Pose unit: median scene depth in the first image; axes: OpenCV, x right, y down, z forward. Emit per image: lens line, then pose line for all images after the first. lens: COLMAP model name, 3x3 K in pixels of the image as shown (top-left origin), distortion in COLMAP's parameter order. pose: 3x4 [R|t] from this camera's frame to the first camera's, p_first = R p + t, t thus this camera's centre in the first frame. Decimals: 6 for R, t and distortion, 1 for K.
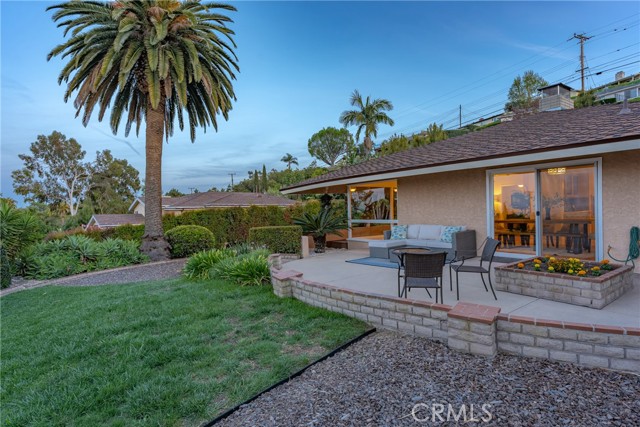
lens RADIAL K [[331.9, 0, 318.2], [0, 331.9, 217.3], [0, 0, 1]] dist [0.000799, -0.000150]
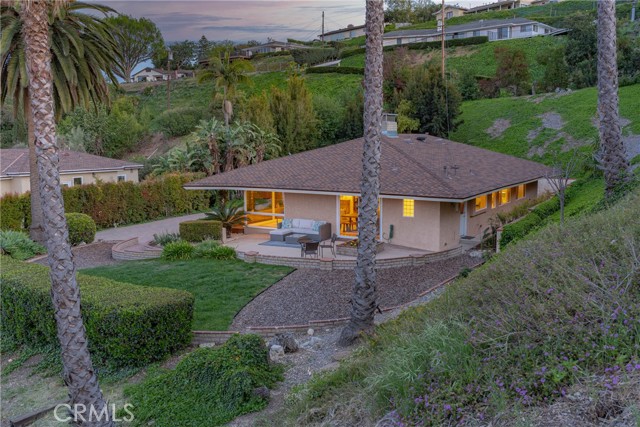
lens RADIAL K [[578.1, 0, 320.0], [0, 578.1, 213.5], [0, 0, 1]] dist [0.001697, 0.000835]
pose [[0.920337, -0.030310, 0.389950, -0.805553], [-0.009557, 0.994953, 0.099890, -0.330341], [-0.391009, -0.095659, 0.915402, -1.851583]]
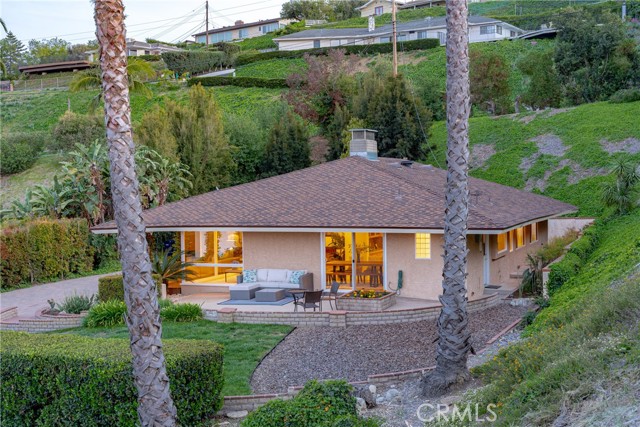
lens RADIAL K [[850.5, 0, 320.0], [0, 850.5, 213.5], [0, 0, 1]] dist [0.020555, 0.008526]
pose [[0.841235, -0.005901, 0.540637, -1.337304], [0.005404, 0.999982, 0.002506, -0.207532], [-0.540642, 0.000813, 0.841252, -1.864472]]
